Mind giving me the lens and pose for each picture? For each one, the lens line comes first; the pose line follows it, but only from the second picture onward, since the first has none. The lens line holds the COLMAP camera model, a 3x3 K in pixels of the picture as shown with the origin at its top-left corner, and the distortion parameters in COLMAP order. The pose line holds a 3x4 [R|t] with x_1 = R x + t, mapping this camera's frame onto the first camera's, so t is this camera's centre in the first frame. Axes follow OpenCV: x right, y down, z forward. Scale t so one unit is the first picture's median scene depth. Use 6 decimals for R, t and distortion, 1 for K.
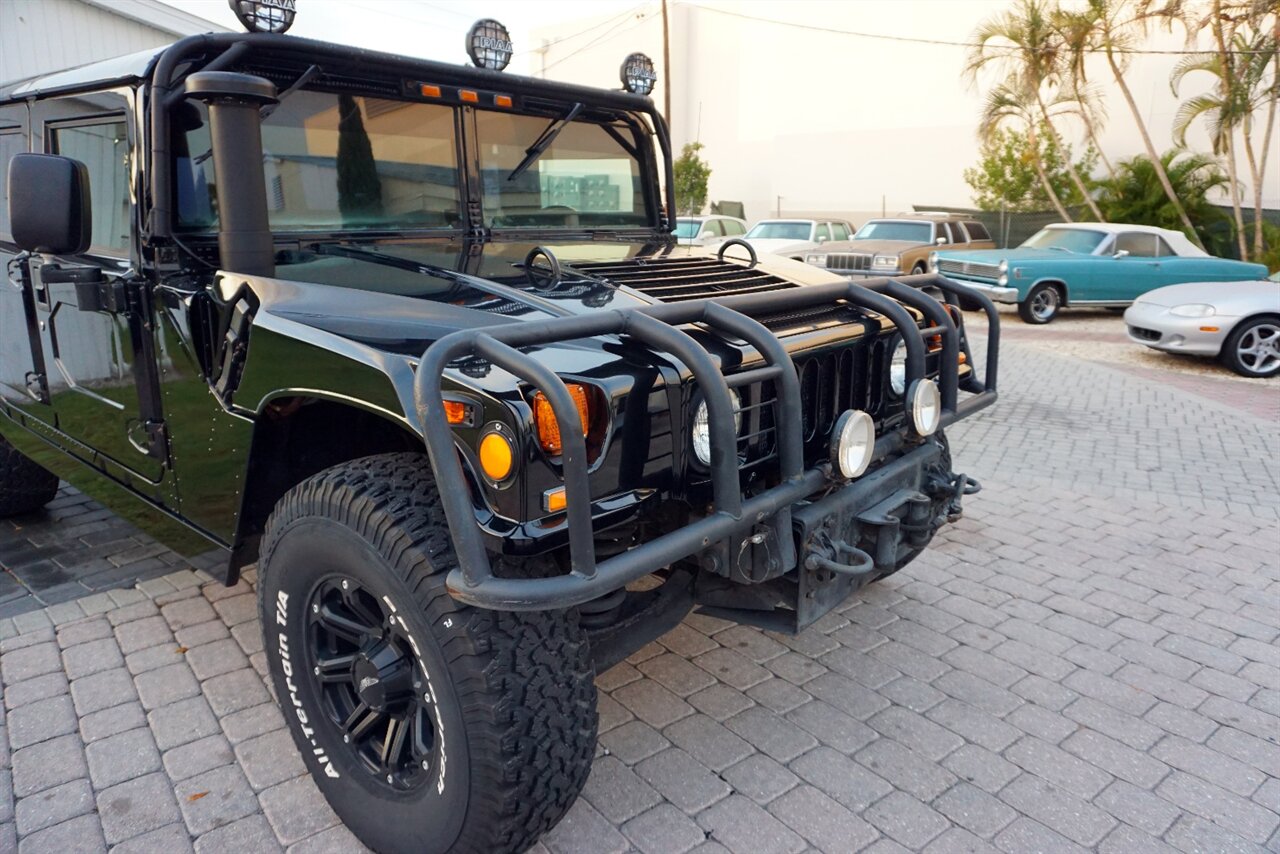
lens RADIAL K [[848.1, 0, 636.9], [0, 848.1, 434.9], [0, 0, 1]] dist [-0.057538, 0.041093]
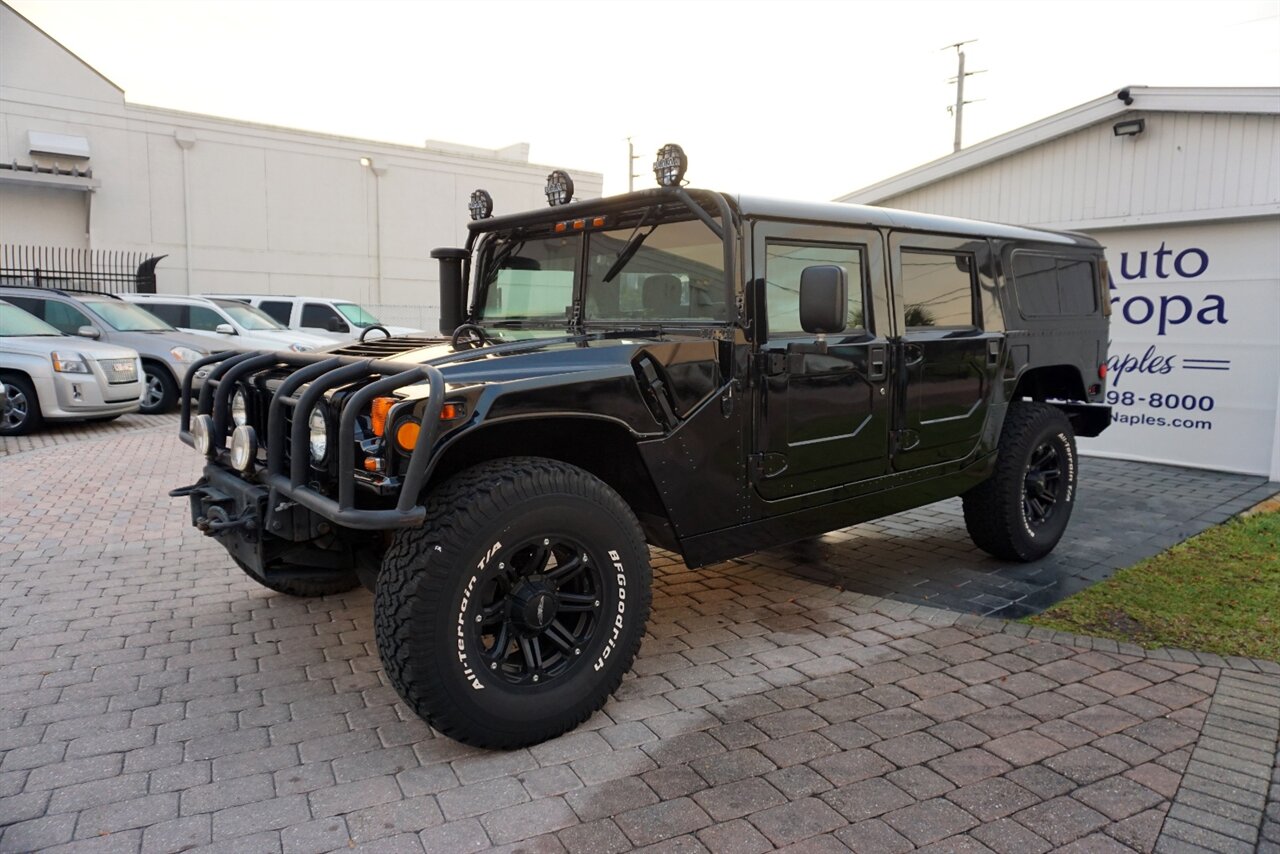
lens RADIAL K [[848.1, 0, 636.9], [0, 848.1, 434.9], [0, 0, 1]] dist [-0.057538, 0.041093]
pose [[-0.191046, 0.112073, -0.975162, 1.391296], [-0.256843, 0.953140, 0.159860, -0.383815], [0.947382, 0.281004, -0.153309, 1.672394]]
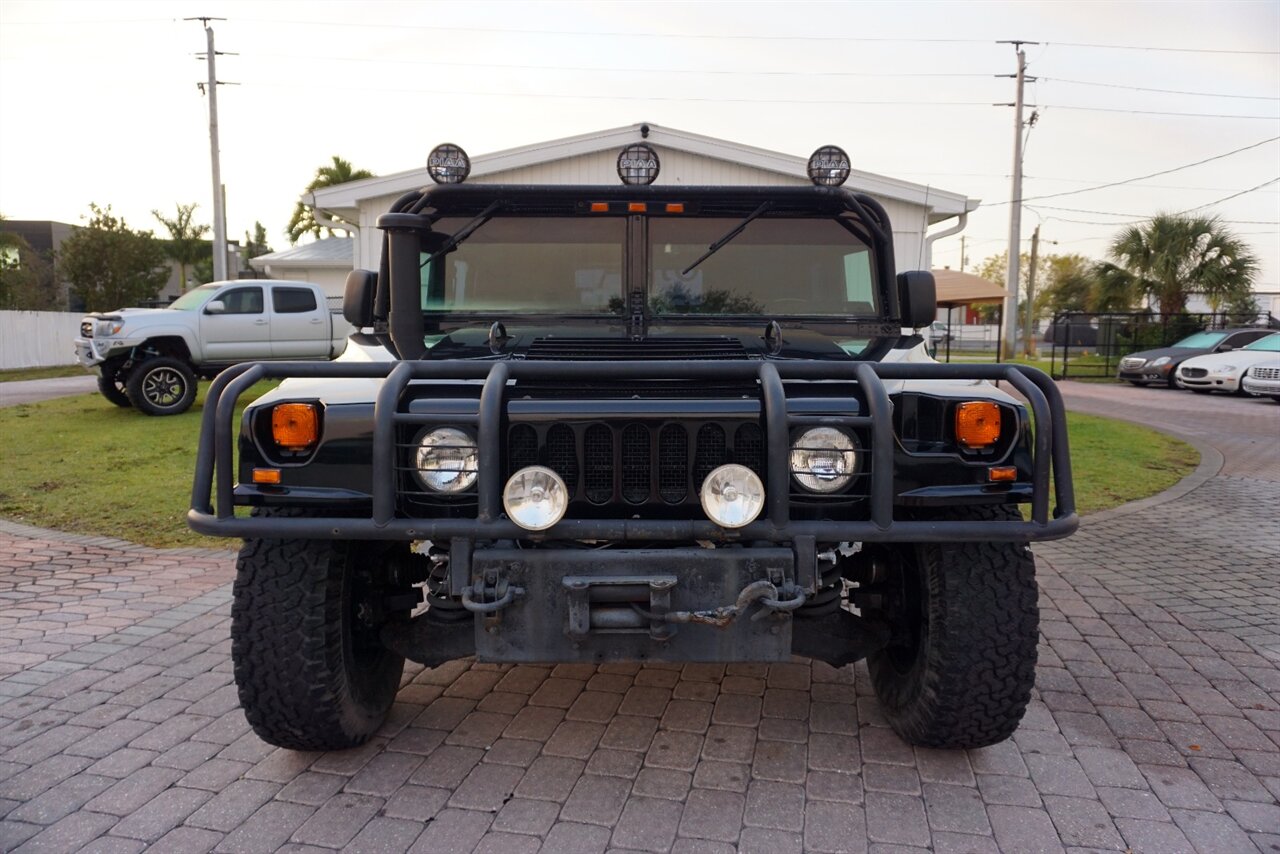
lens RADIAL K [[848.1, 0, 636.9], [0, 848.1, 434.9], [0, 0, 1]] dist [-0.057538, 0.041093]
pose [[0.643567, 0.092405, -0.759791, 0.905504], [-0.191205, 0.980621, -0.042695, -0.034624], [0.741122, 0.172753, 0.648764, 0.316060]]
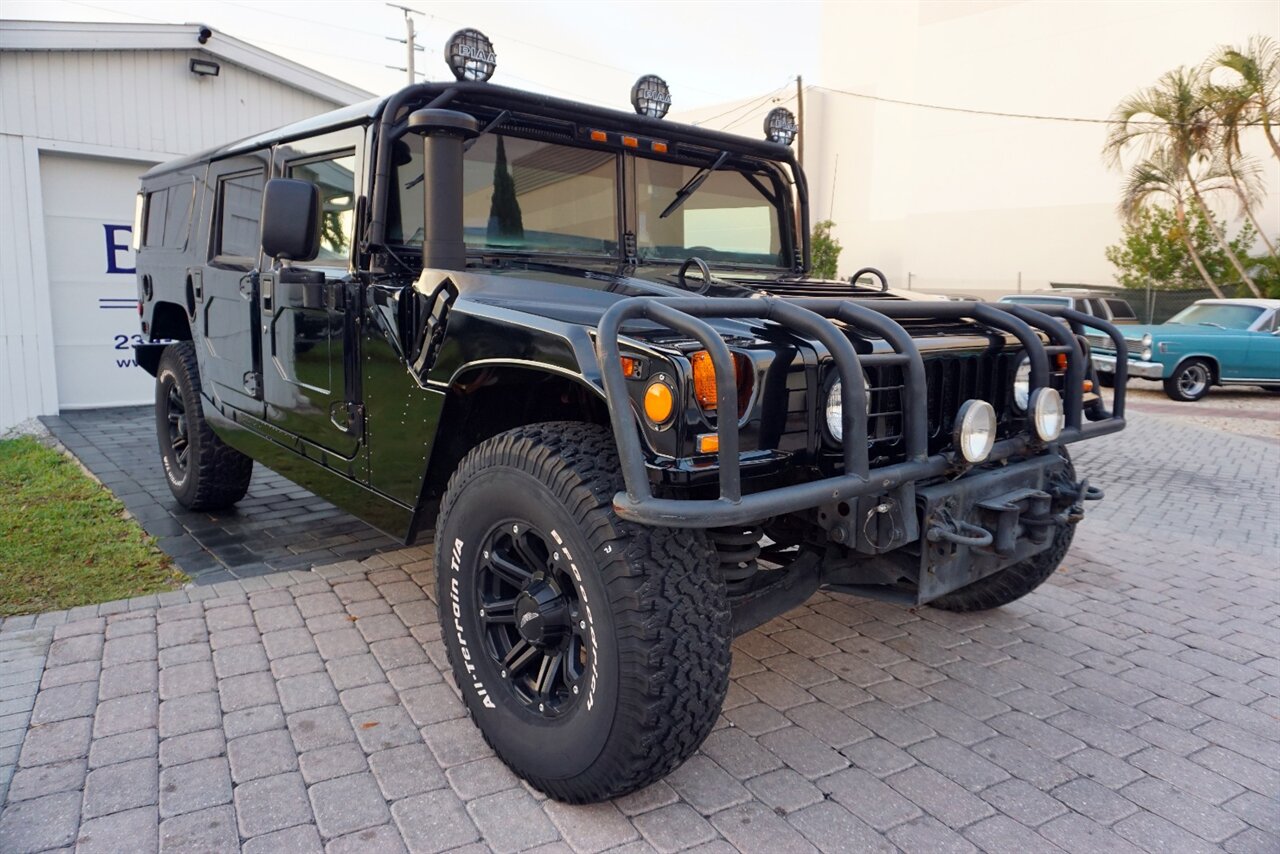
lens RADIAL K [[848.1, 0, 636.9], [0, 848.1, 434.9], [0, 0, 1]] dist [-0.057538, 0.041093]
pose [[0.988970, 0.038323, -0.143072, -0.015441], [-0.051168, 0.994875, -0.087208, 0.106886], [0.138997, 0.093567, 0.985863, -0.102001]]
